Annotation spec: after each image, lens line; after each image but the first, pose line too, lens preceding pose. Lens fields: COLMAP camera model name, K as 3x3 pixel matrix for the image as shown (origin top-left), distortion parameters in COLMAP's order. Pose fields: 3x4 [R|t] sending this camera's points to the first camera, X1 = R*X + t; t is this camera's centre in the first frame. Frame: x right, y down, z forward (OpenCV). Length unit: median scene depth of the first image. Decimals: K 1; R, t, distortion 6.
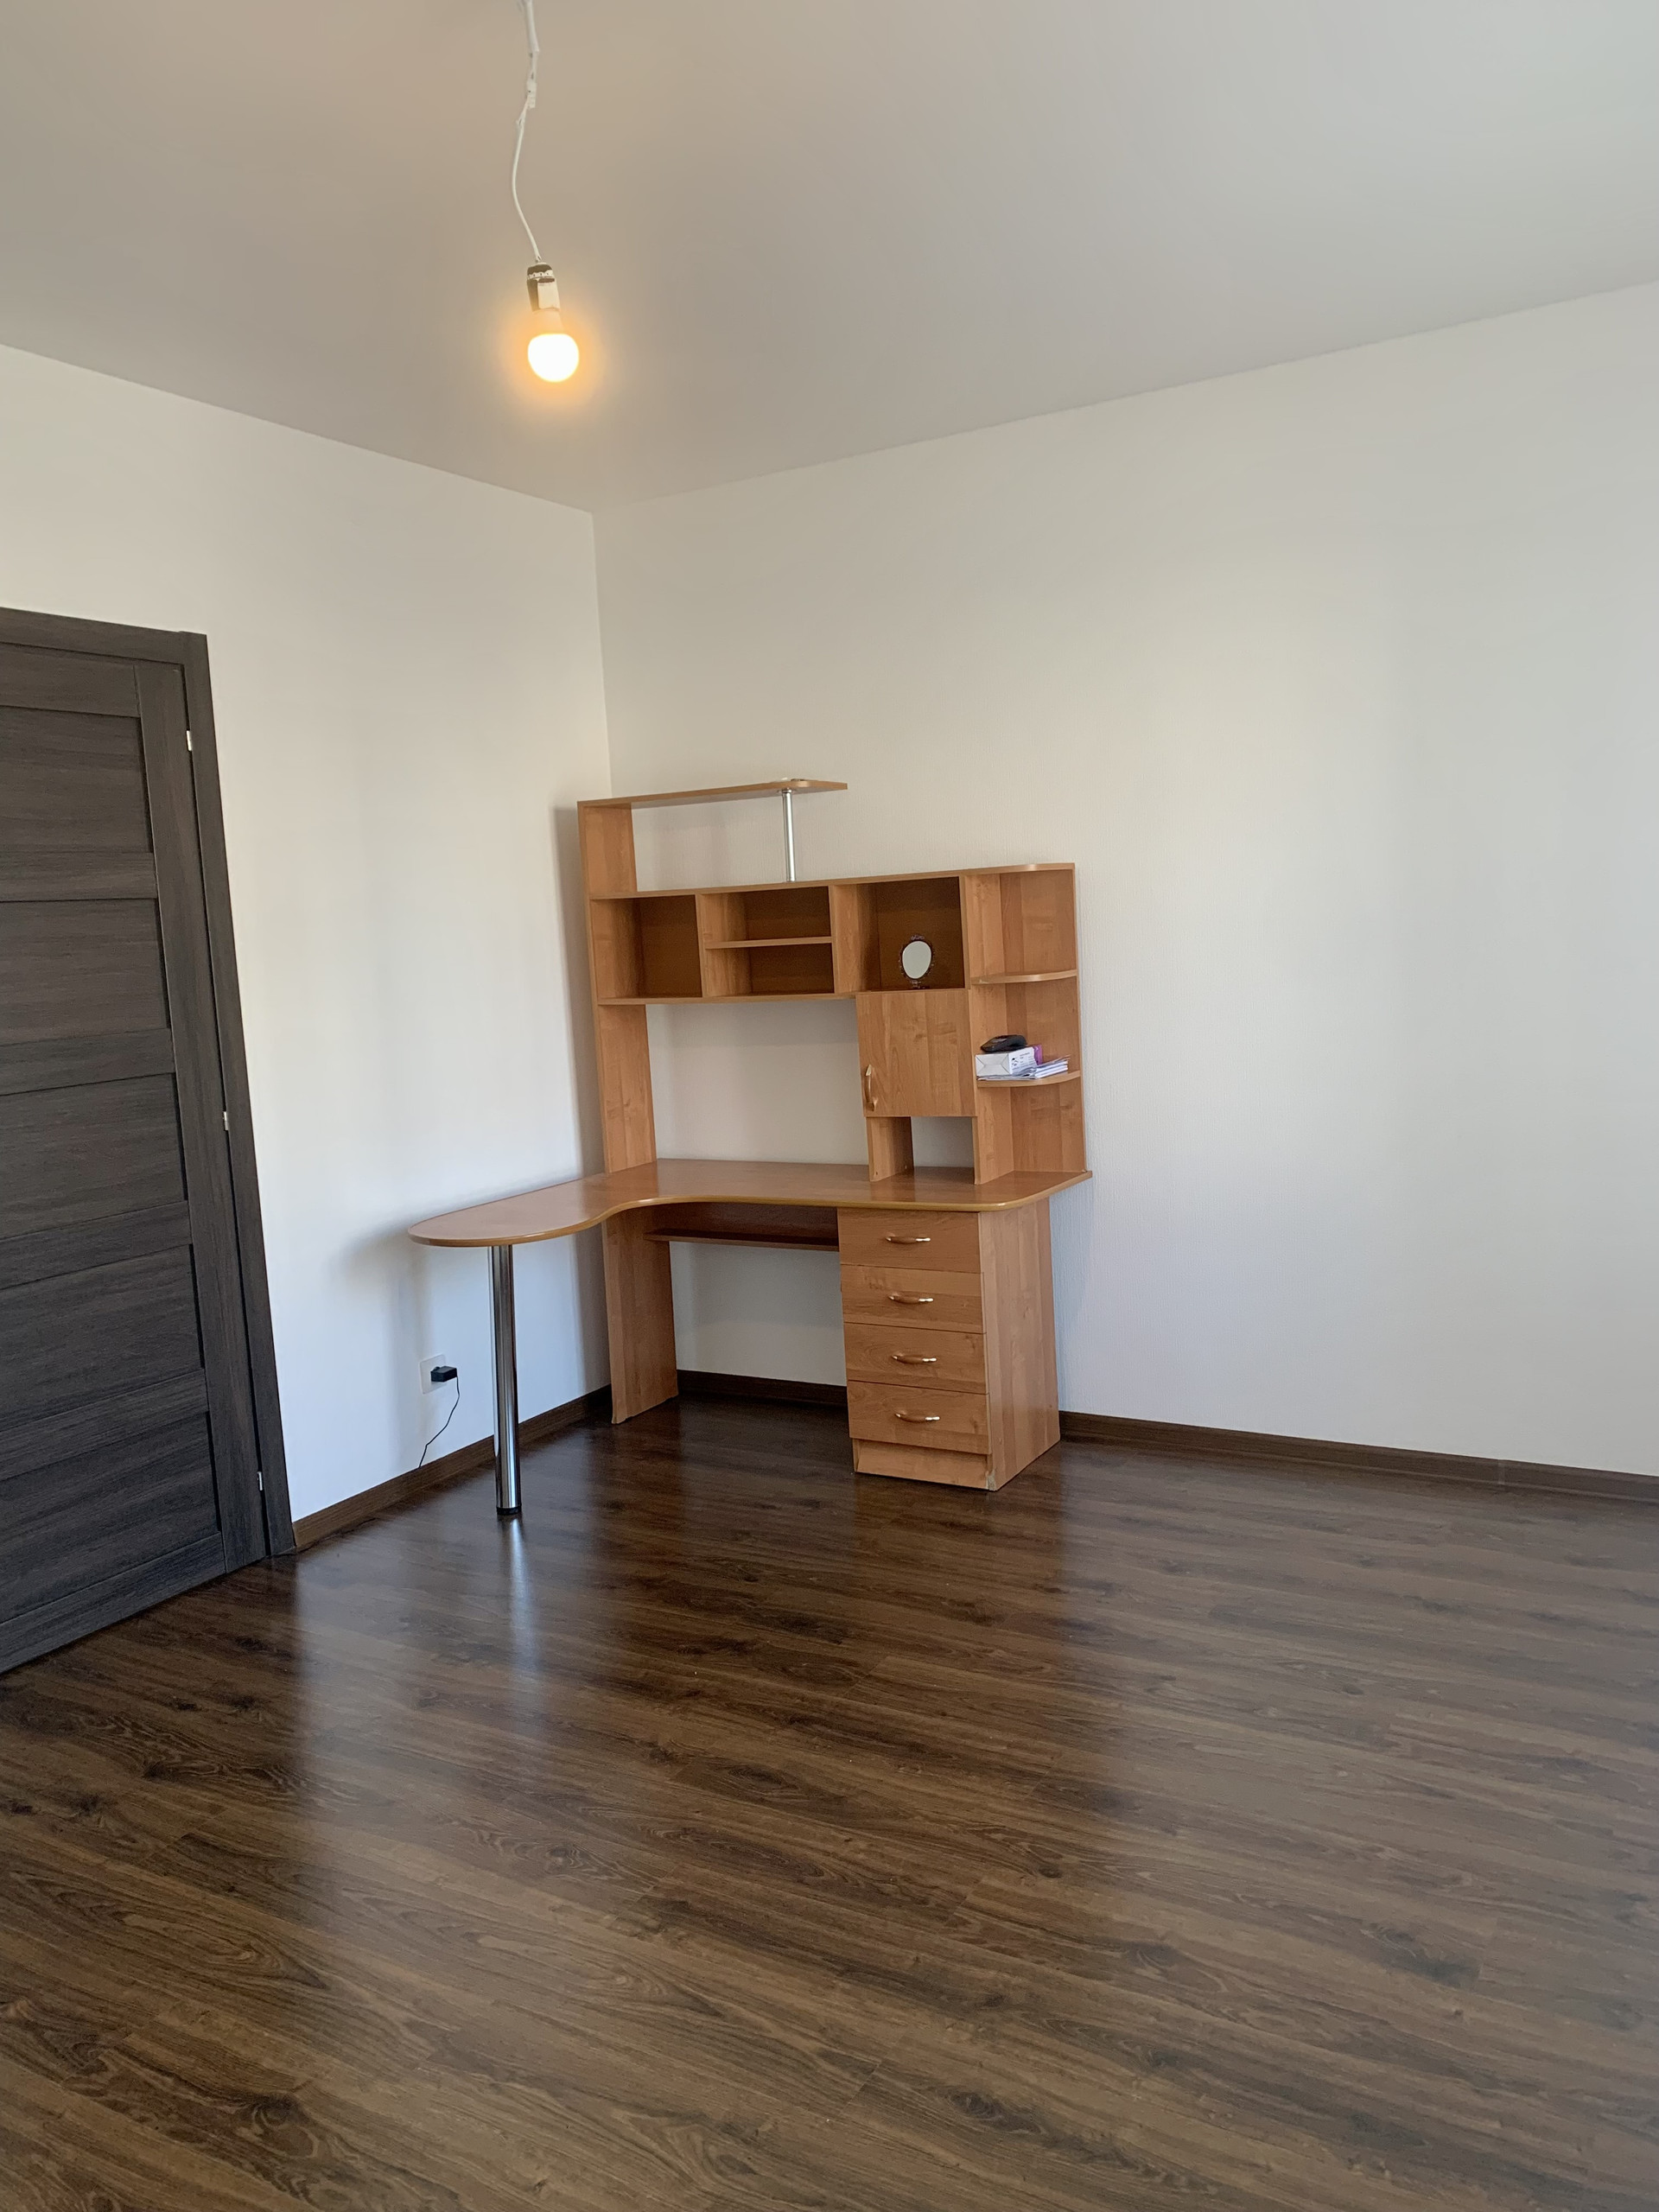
lens RADIAL K [[1685.1, 0, 826.9], [0, 1685.1, 1104.6], [0, 0, 1]] dist [0.056090, -0.011546]
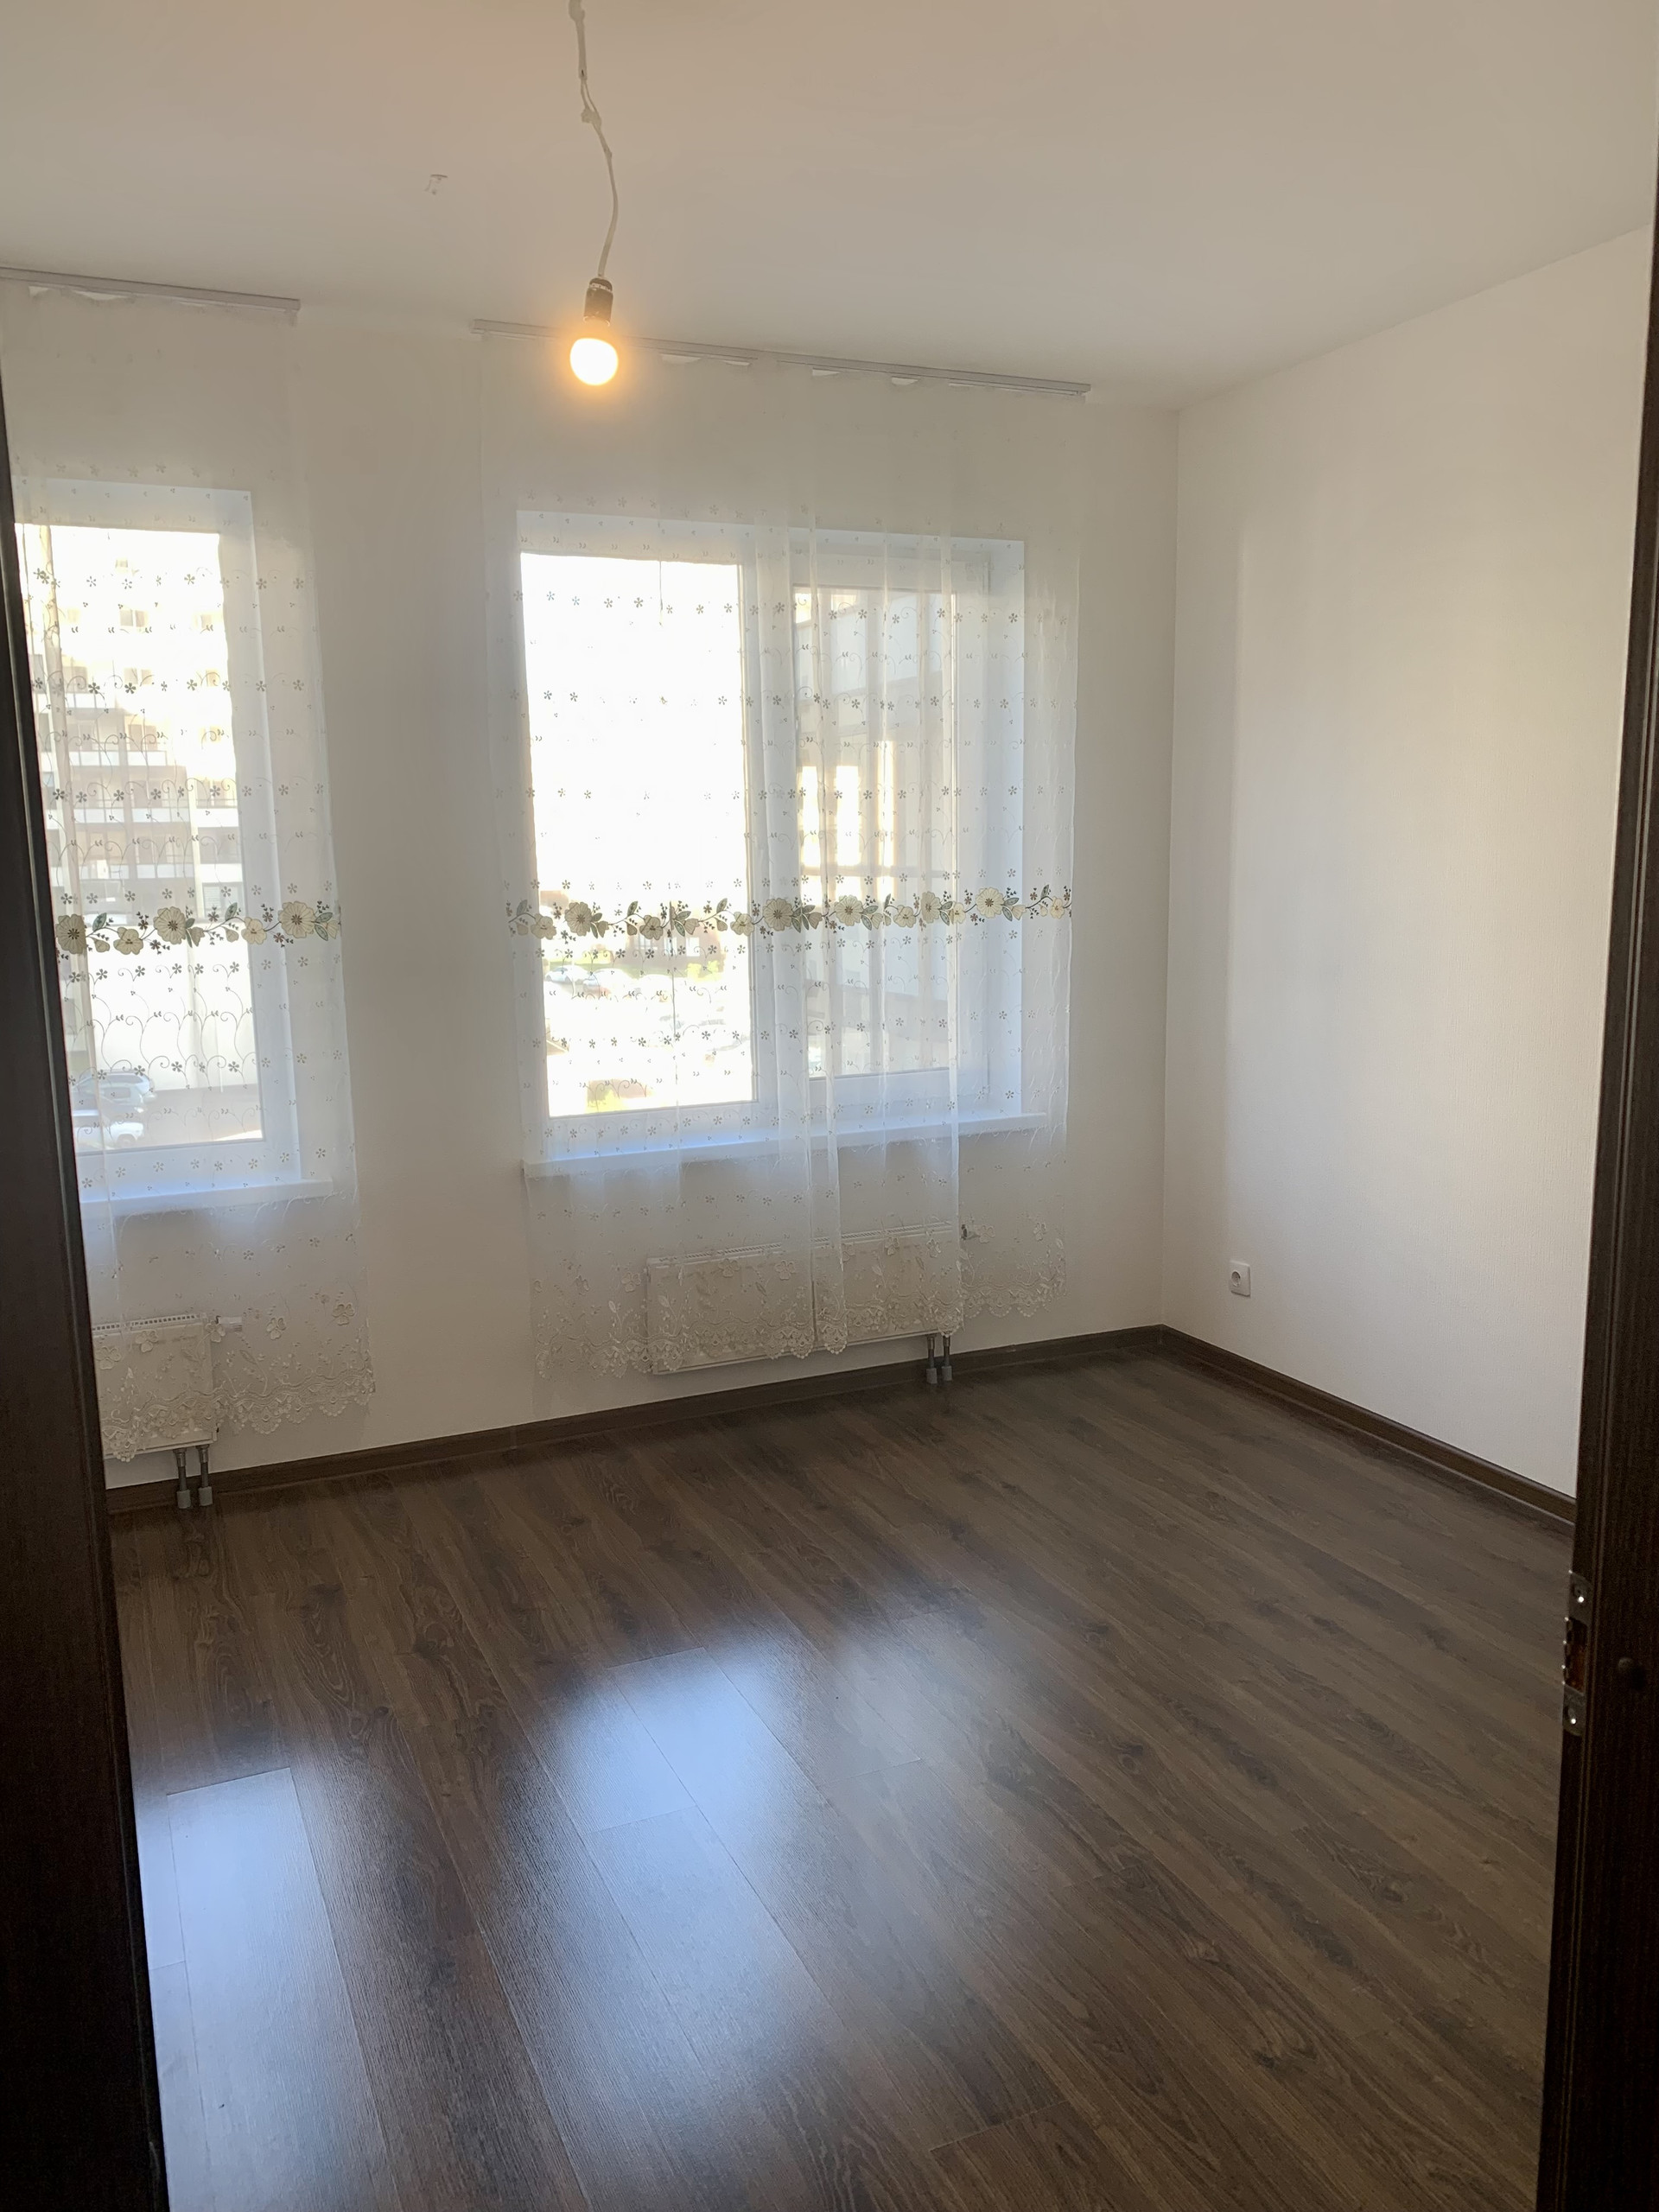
lens RADIAL K [[1685.1, 0, 832.1], [0, 1685.1, 1110.9], [0, 0, 1]] dist [0.056090, -0.011546]
pose [[-0.810680, -0.018439, 0.585199, -0.889589], [0.130036, 0.968870, 0.210668, -0.176399], [-0.570866, 0.246881, -0.783046, 1.819922]]
